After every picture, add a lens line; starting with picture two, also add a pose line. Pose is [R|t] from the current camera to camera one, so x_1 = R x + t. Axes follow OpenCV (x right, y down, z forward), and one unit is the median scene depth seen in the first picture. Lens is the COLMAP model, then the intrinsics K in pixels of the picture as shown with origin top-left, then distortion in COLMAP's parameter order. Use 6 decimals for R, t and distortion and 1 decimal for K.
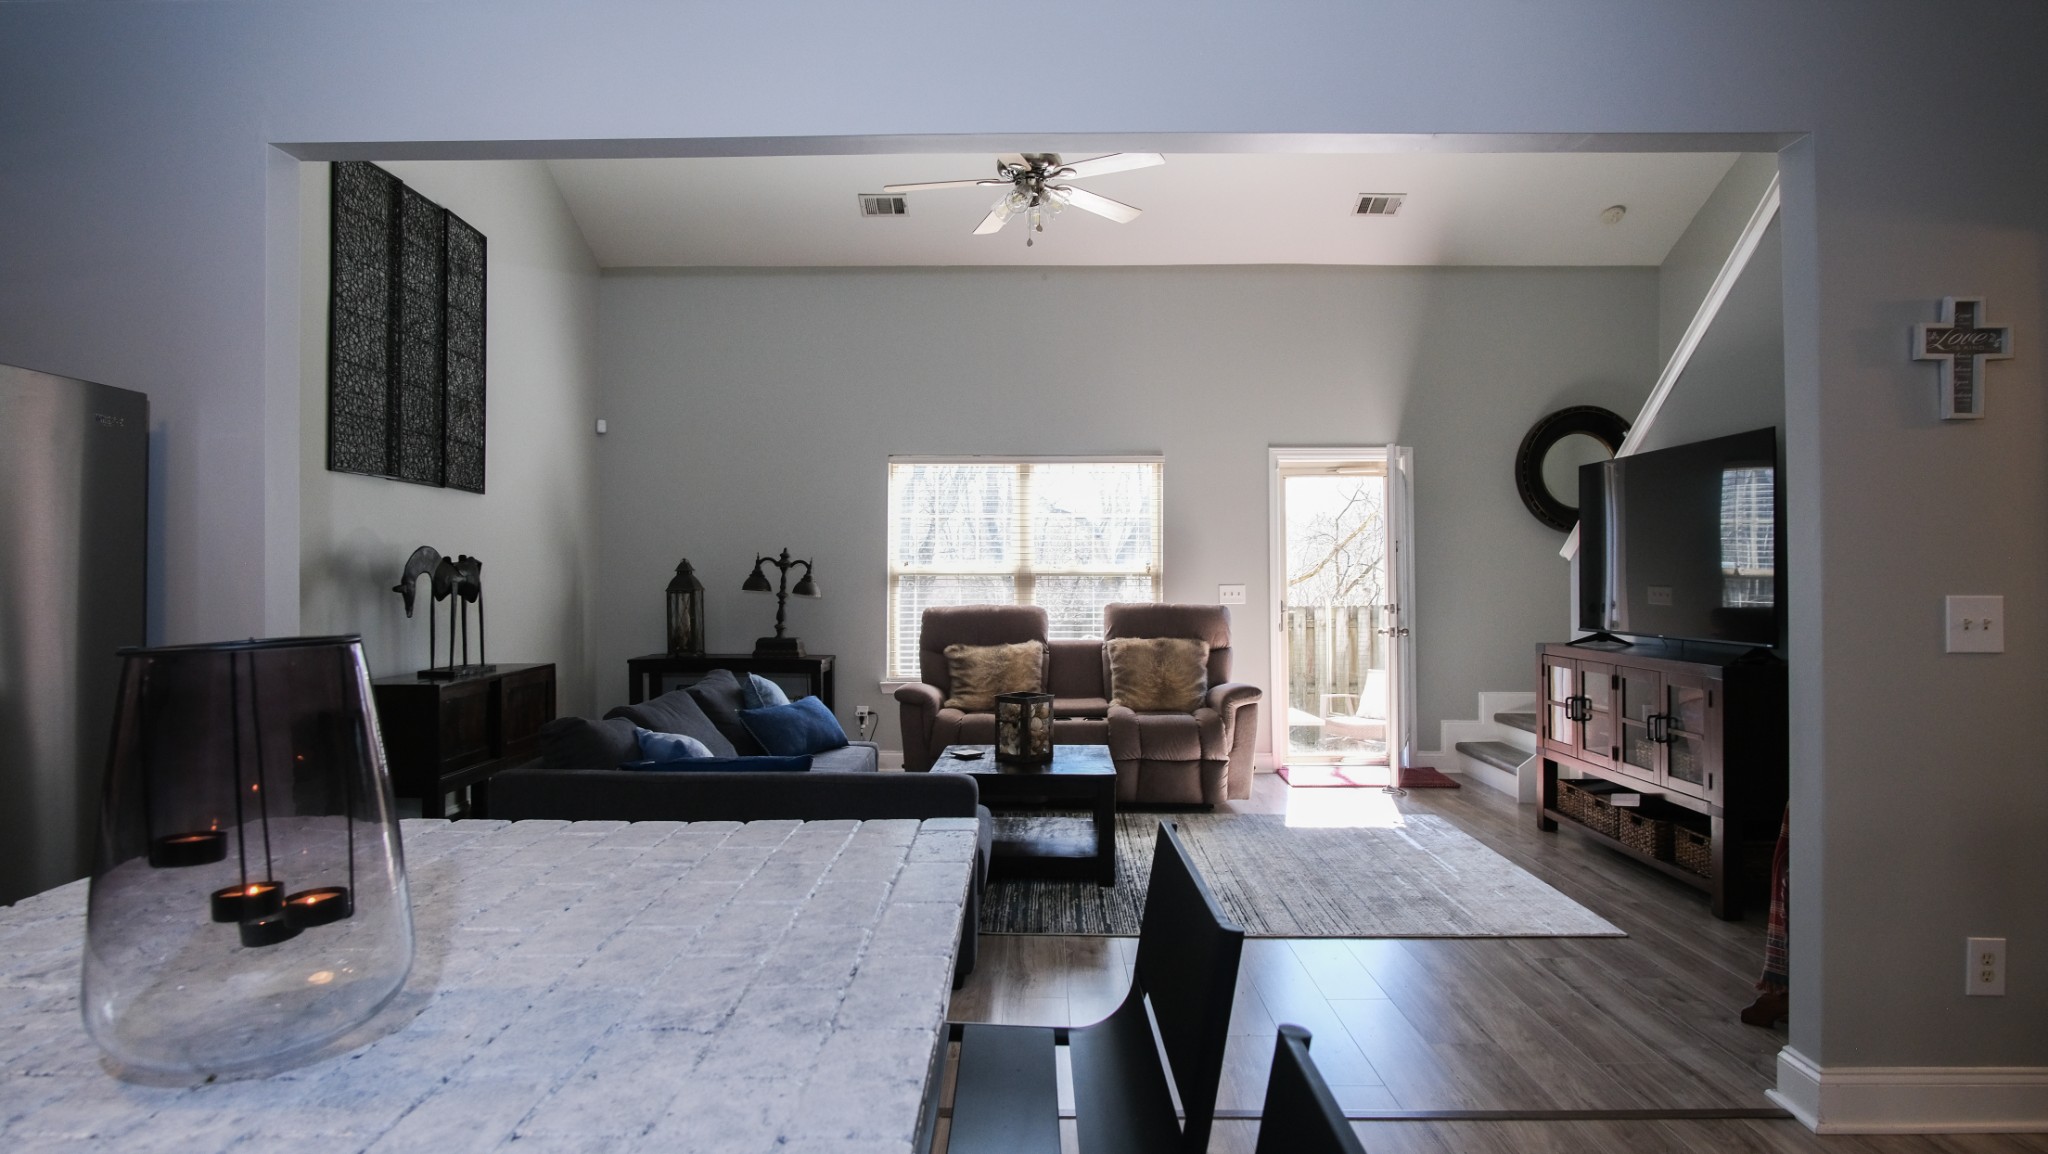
lens RADIAL K [[1092.1, 0, 1024.5], [0, 1092.1, 567.8], [0, 0, 1]] dist [-0.037591, 0.011731]
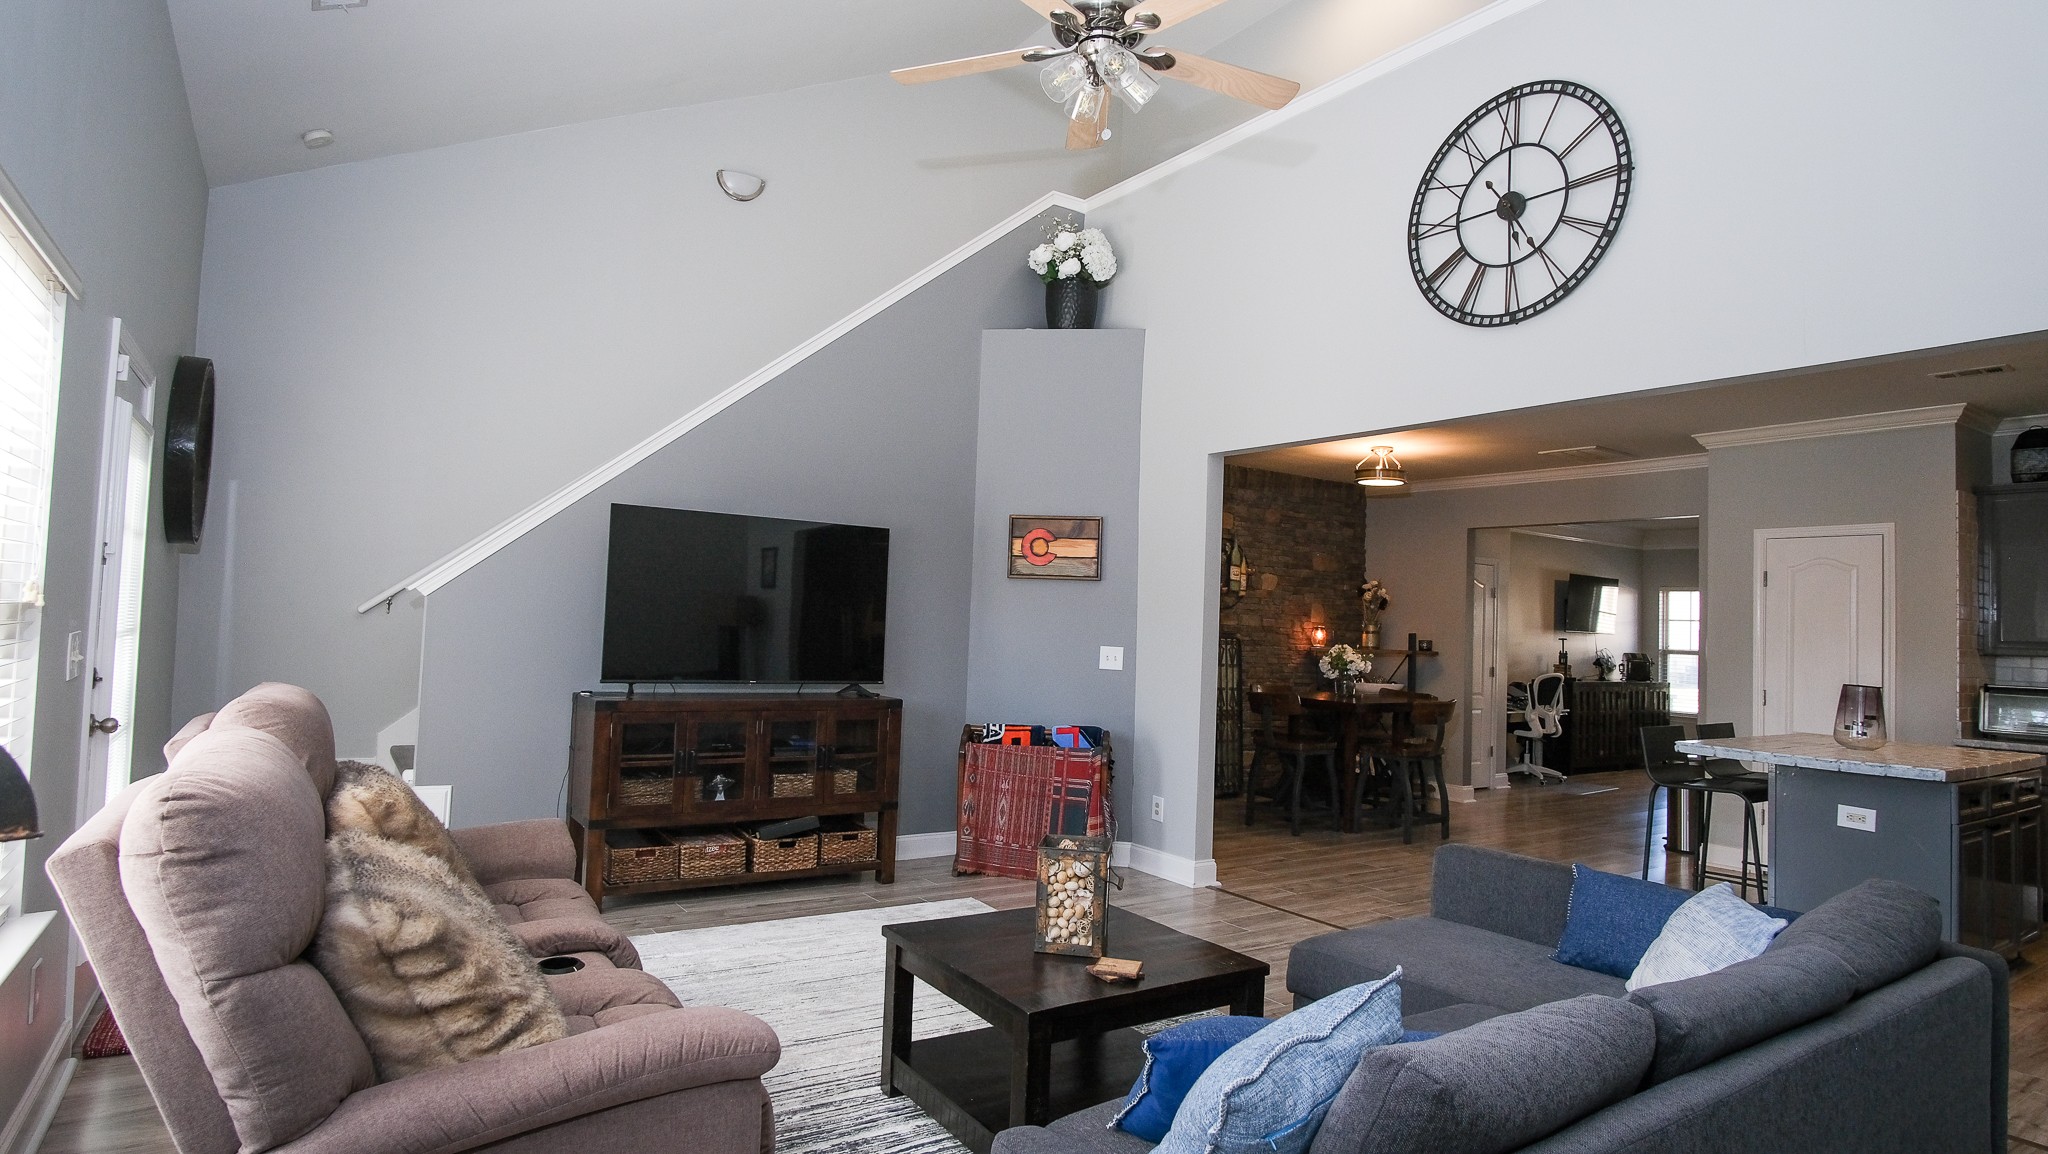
lens RADIAL K [[1092.1, 0, 1024.5], [0, 1092.1, 567.8], [0, 0, 1]] dist [-0.037591, 0.011731]
pose [[-0.568942, 0.020204, 0.822129, -0.382712], [-0.047969, 0.997181, -0.057702, -0.002709], [-0.820977, -0.072266, -0.566369, 1.061040]]
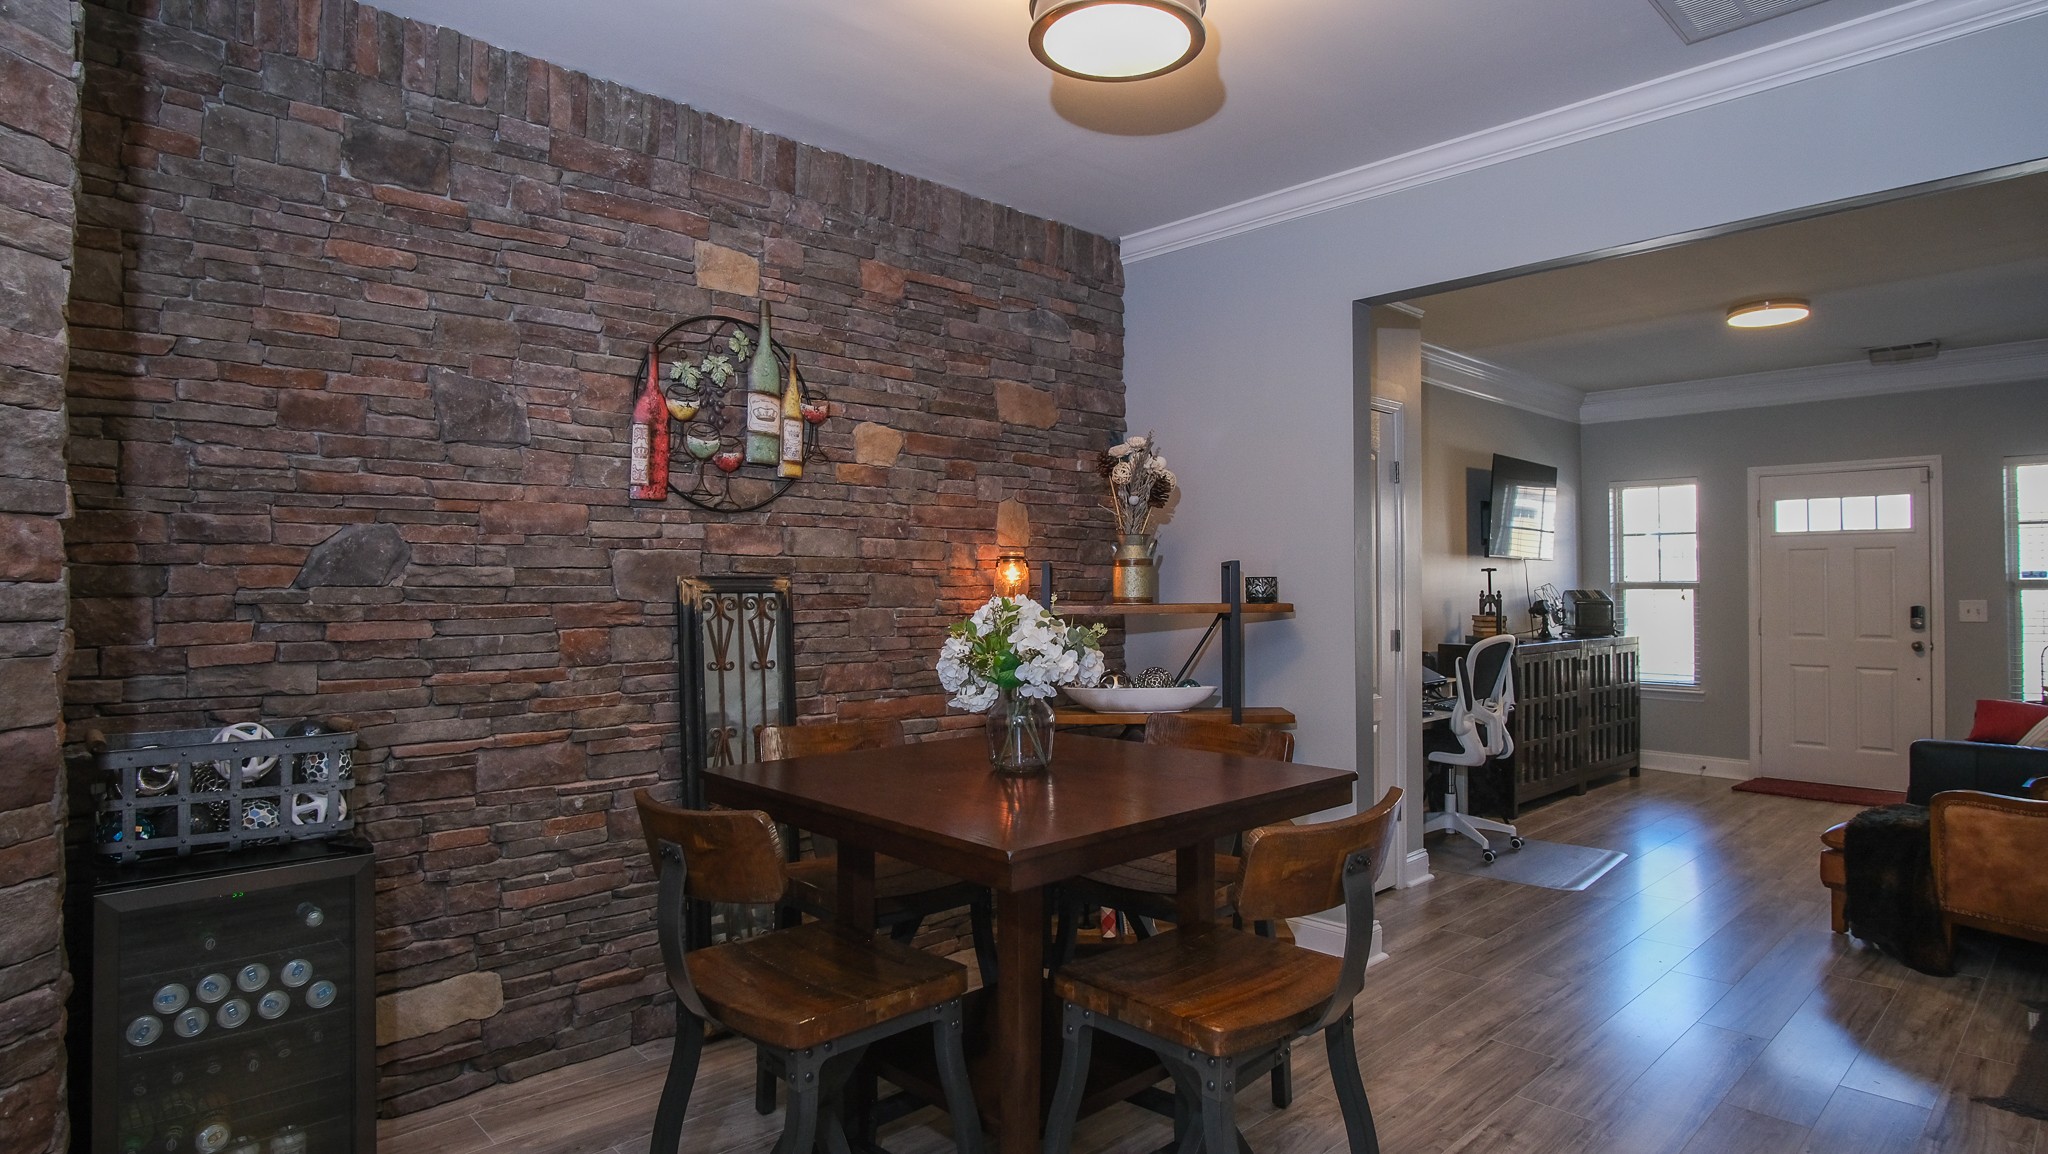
lens RADIAL K [[1092.1, 0, 1024.5], [0, 1092.1, 567.8], [0, 0, 1]] dist [-0.037591, 0.011731]
pose [[-0.692361, 0.014957, 0.721397, 0.173005], [-0.005298, 0.999653, -0.025811, -0.004447], [-0.721532, -0.021693, -0.692041, 0.291038]]
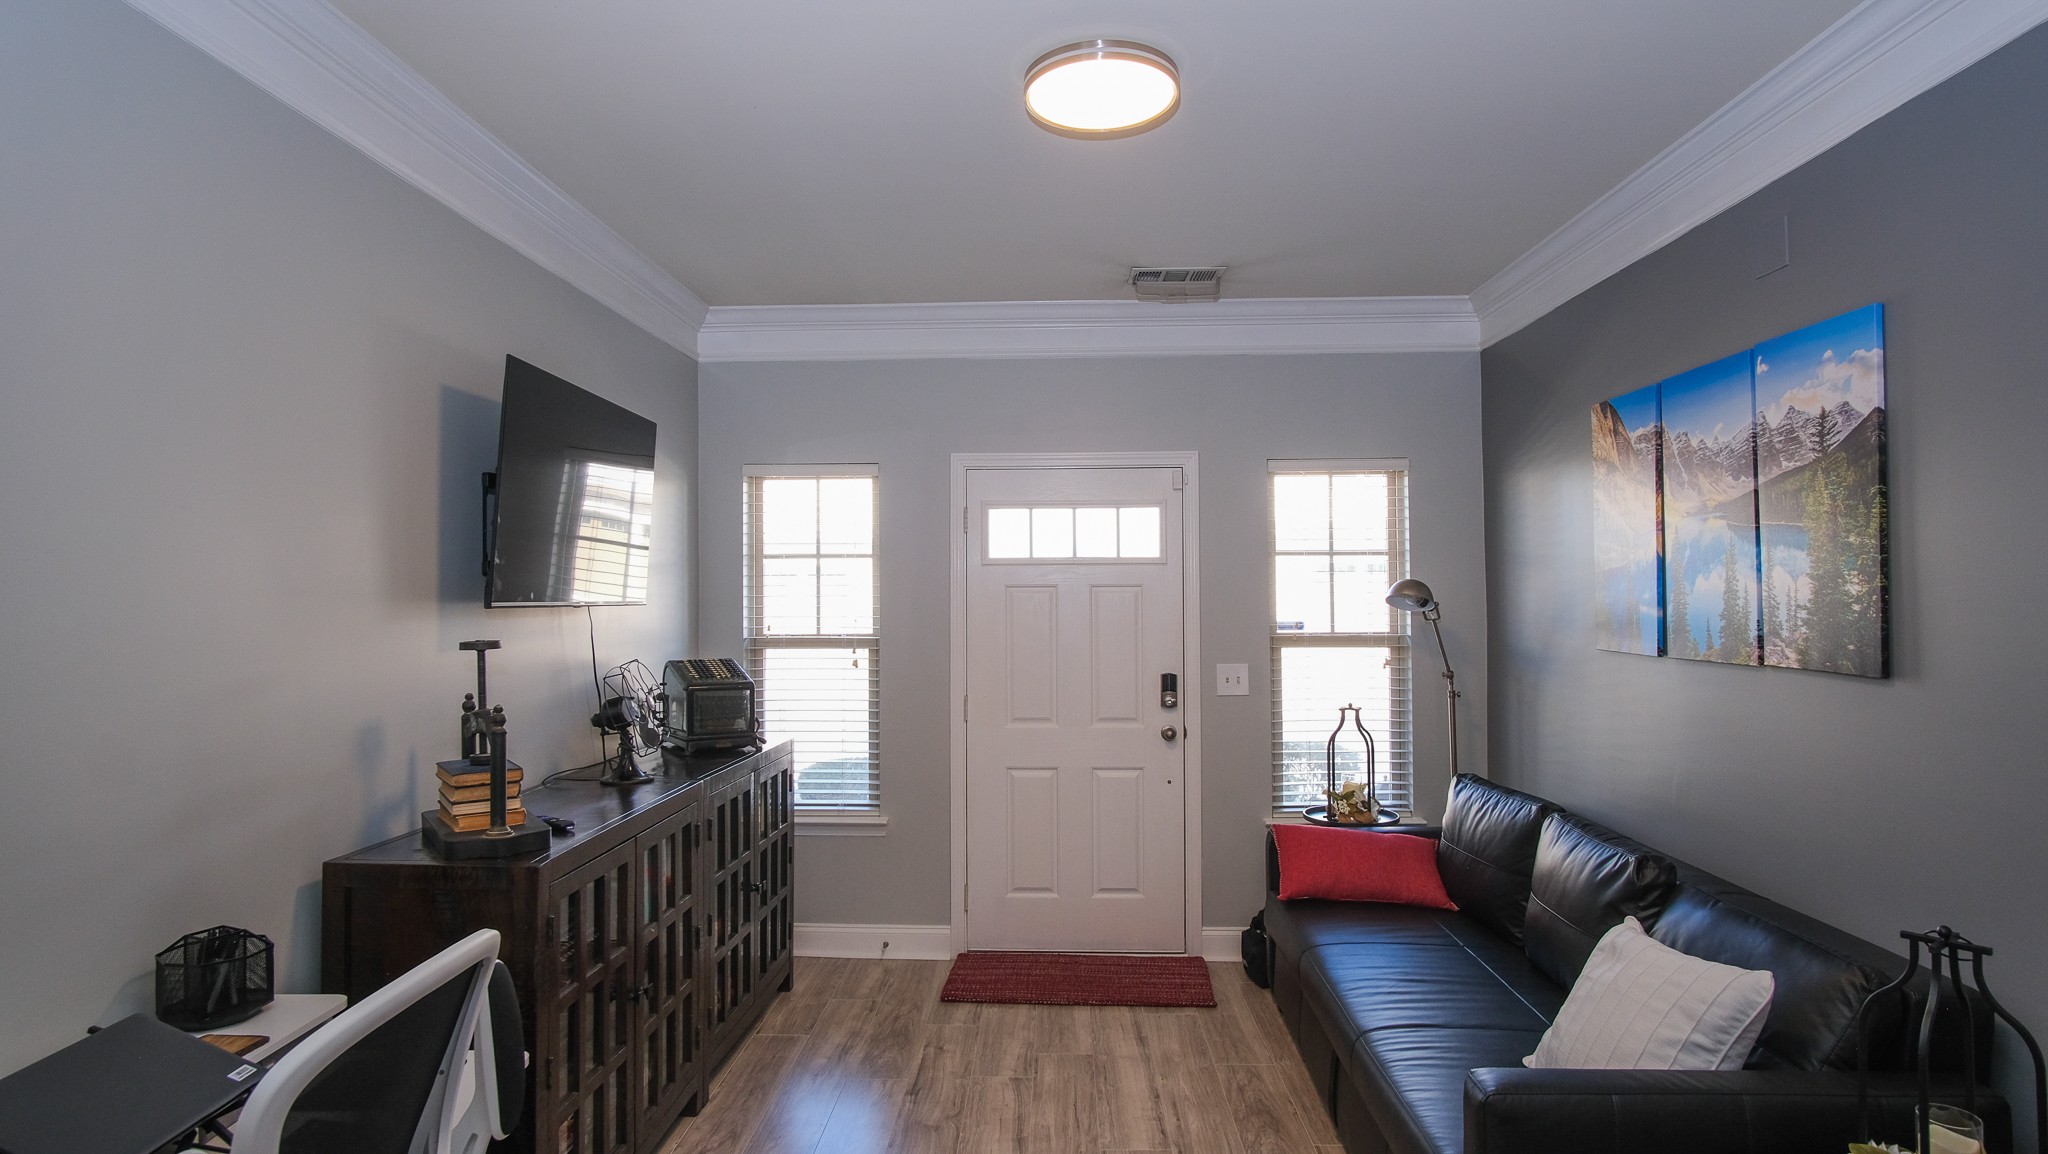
lens RADIAL K [[1092.1, 0, 1024.5], [0, 1092.1, 567.8], [0, 0, 1]] dist [-0.037591, 0.011731]
pose [[-0.999576, 0.008320, 0.027903, 0.400173], [0.007375, 0.999401, -0.033818, -0.045008], [-0.028168, -0.033598, -0.999038, -0.347405]]
